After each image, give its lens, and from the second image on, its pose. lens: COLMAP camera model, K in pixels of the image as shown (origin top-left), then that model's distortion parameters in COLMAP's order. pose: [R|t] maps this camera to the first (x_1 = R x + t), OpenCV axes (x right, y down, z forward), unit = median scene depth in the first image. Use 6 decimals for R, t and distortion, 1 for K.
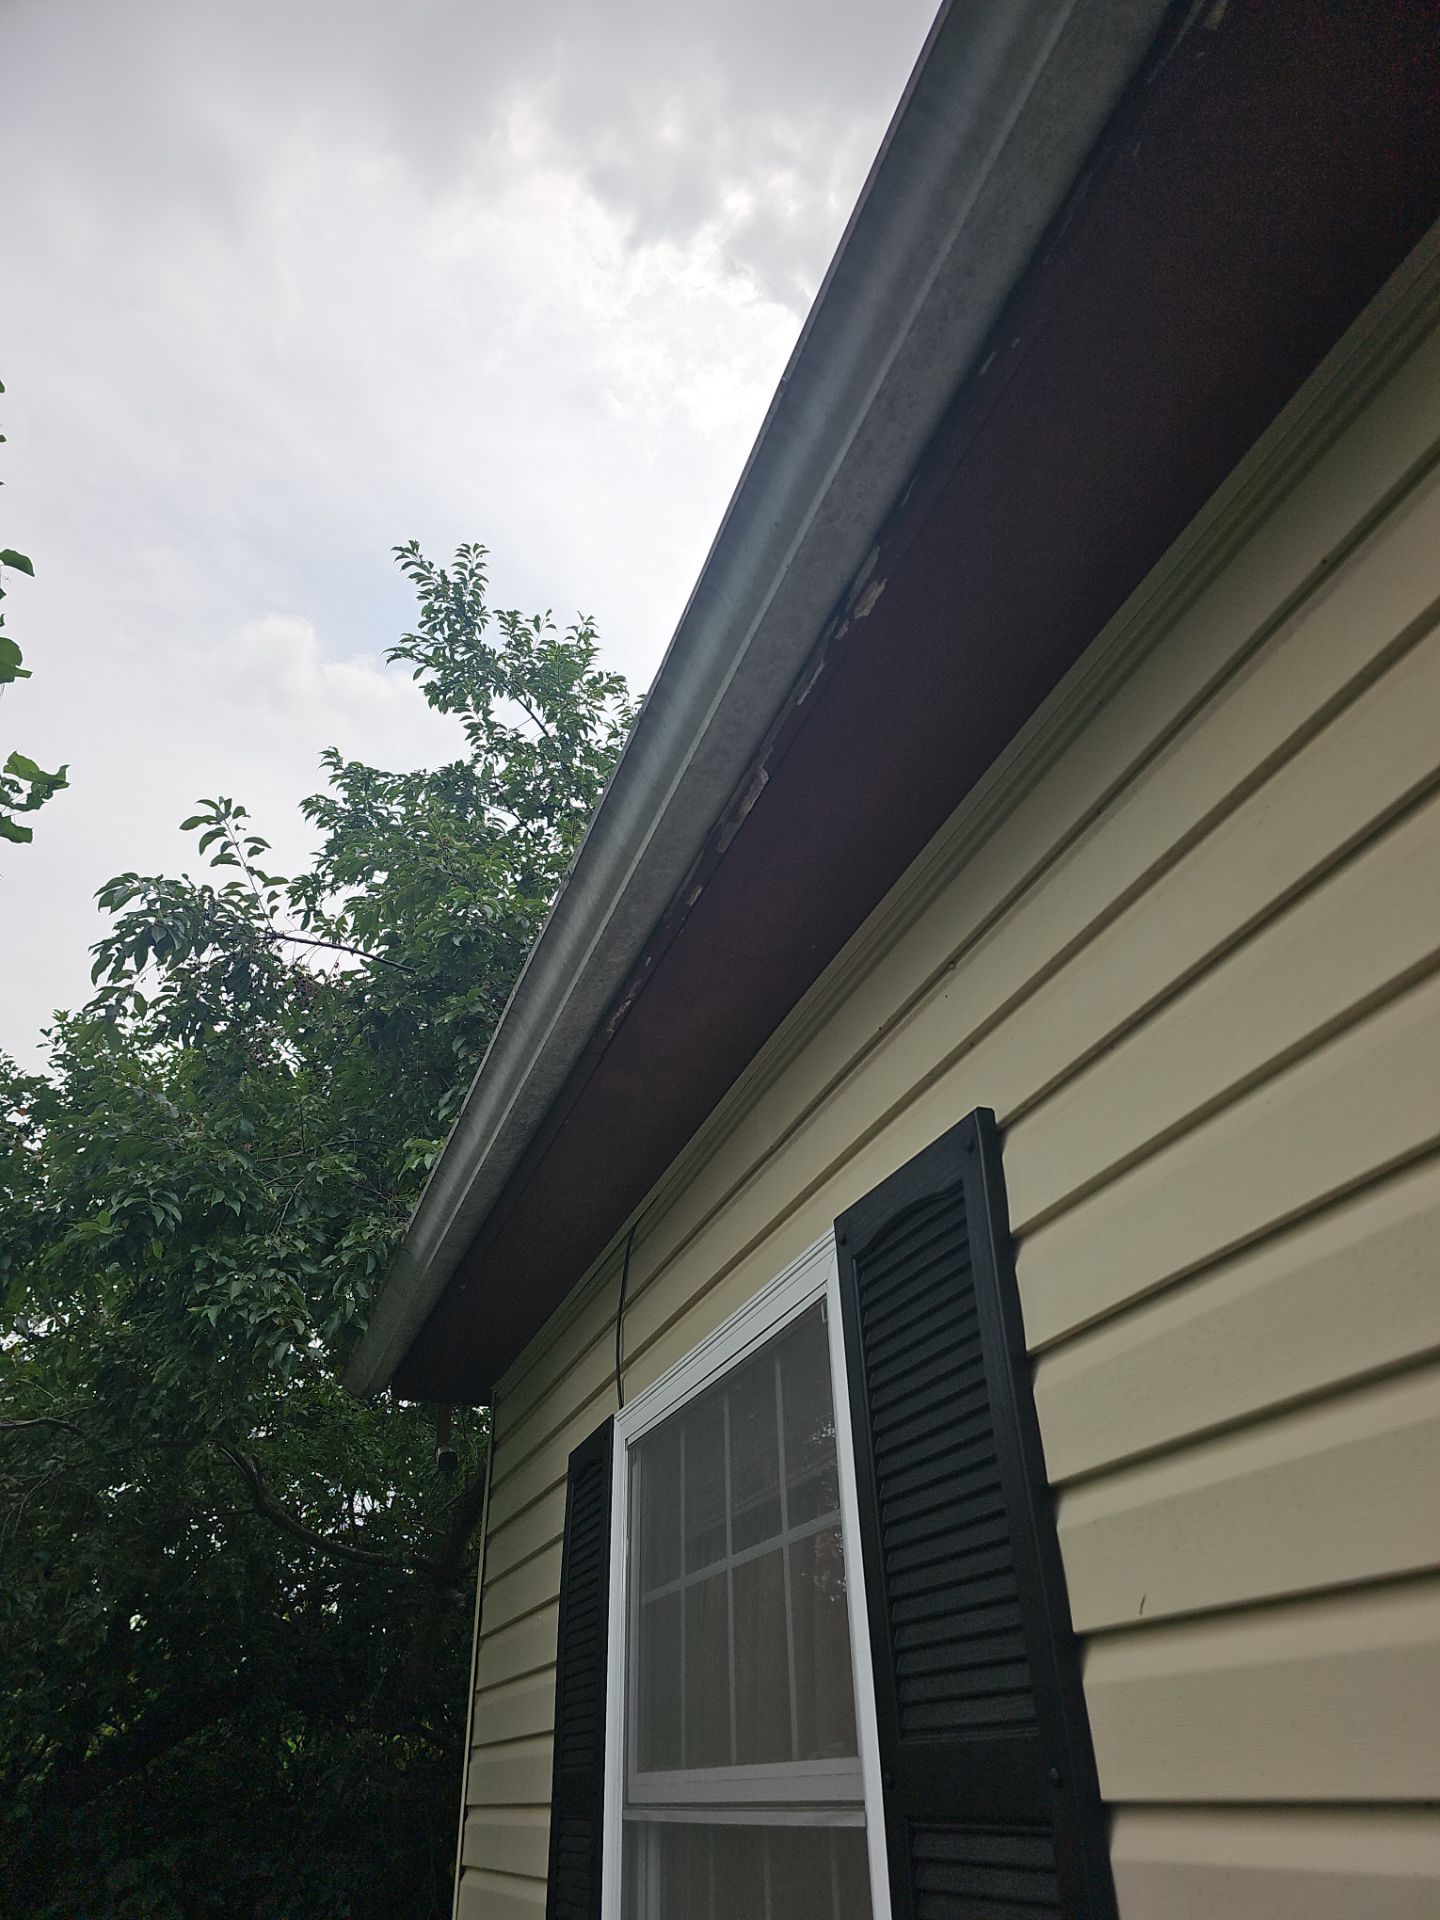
lens RADIAL K [[1264.5, 0, 720.0], [0, 1264.5, 960.0], [0, 0, 1]] dist [0.070310, -0.061123]
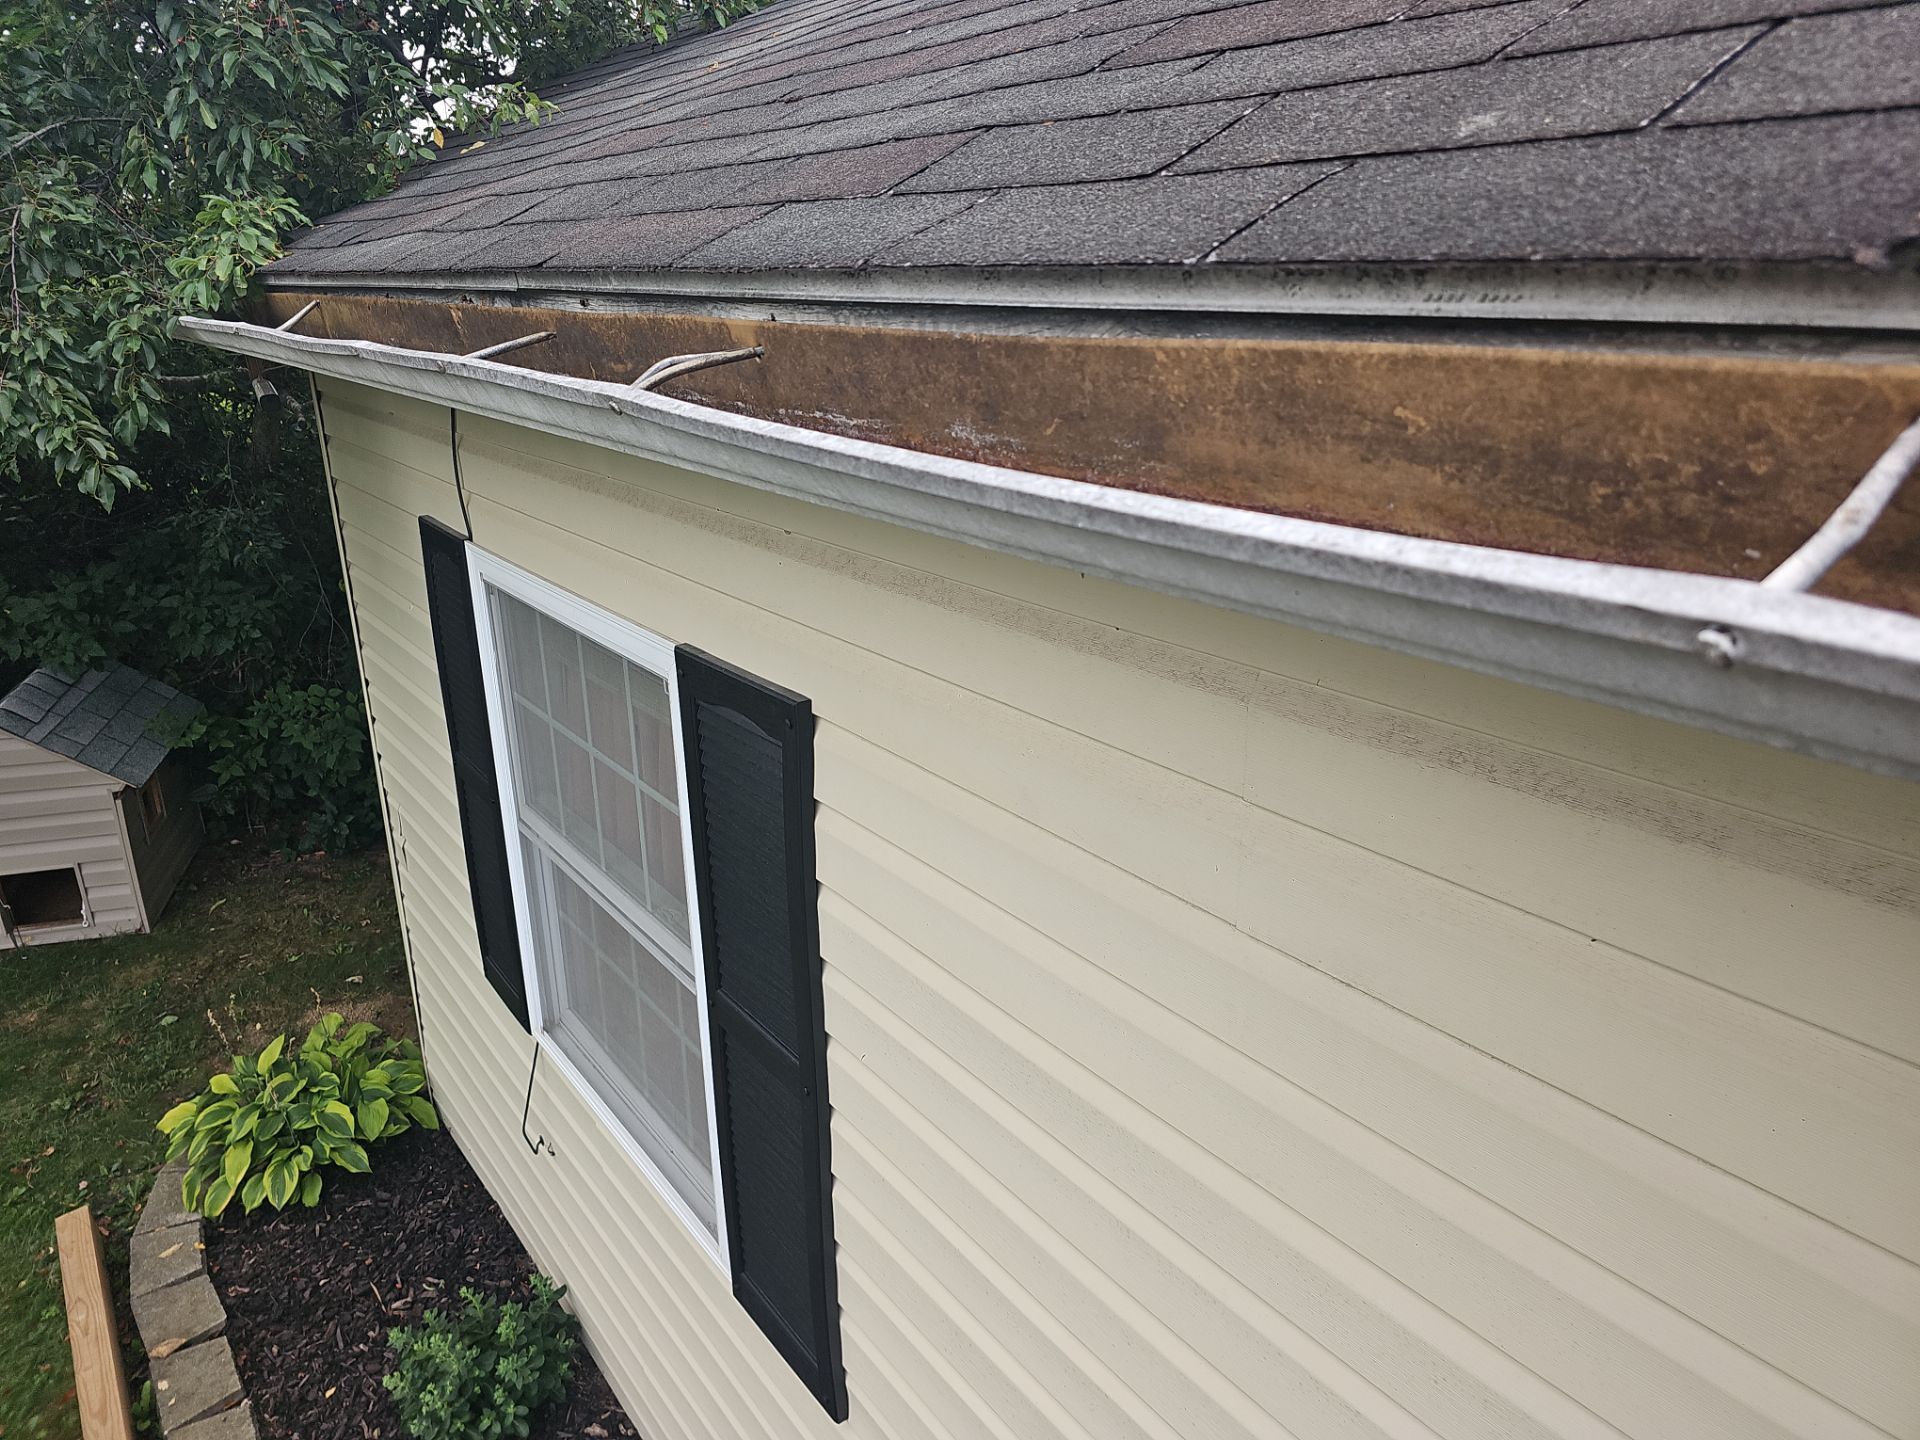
lens RADIAL K [[1264.5, 0, 960.0], [0, 1264.5, 720.0], [0, 0, 1]] dist [0.070310, -0.061123]
pose [[0.955733, -0.078993, 0.283432, 0.001437], [-0.172963, 0.628448, 0.758378, -0.551536], [-0.238029, -0.773831, 0.586965, 0.149431]]
